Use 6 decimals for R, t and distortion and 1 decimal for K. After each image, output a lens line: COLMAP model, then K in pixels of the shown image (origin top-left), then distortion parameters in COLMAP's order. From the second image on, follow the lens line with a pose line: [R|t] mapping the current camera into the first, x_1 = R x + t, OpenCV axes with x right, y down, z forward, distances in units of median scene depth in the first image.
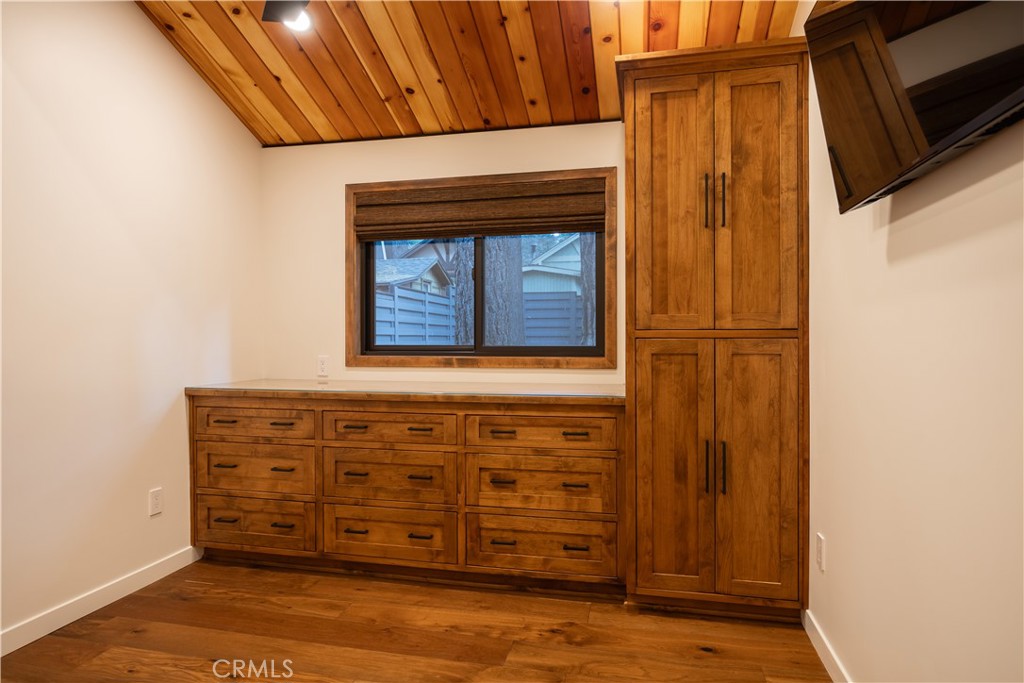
lens RADIAL K [[625.7, 0, 511.9], [0, 625.7, 337.6], [0, 0, 1]] dist [-0.007361, 0.001749]
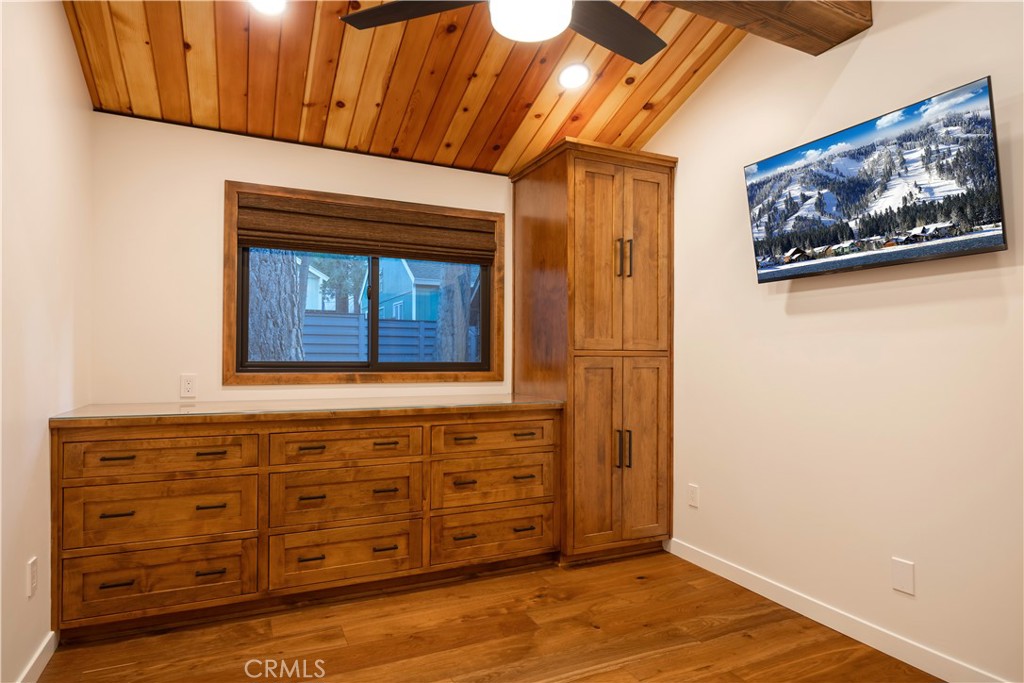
lens RADIAL K [[599.6, 0, 512.9], [0, 599.6, 345.4], [0, 0, 1]] dist [-0.001855, -0.002400]
pose [[0.770338, 0.017400, 0.637398, -0.597478], [-0.008047, 0.999813, -0.017568, 0.001361], [-0.637585, 0.008404, 0.770335, 0.106061]]
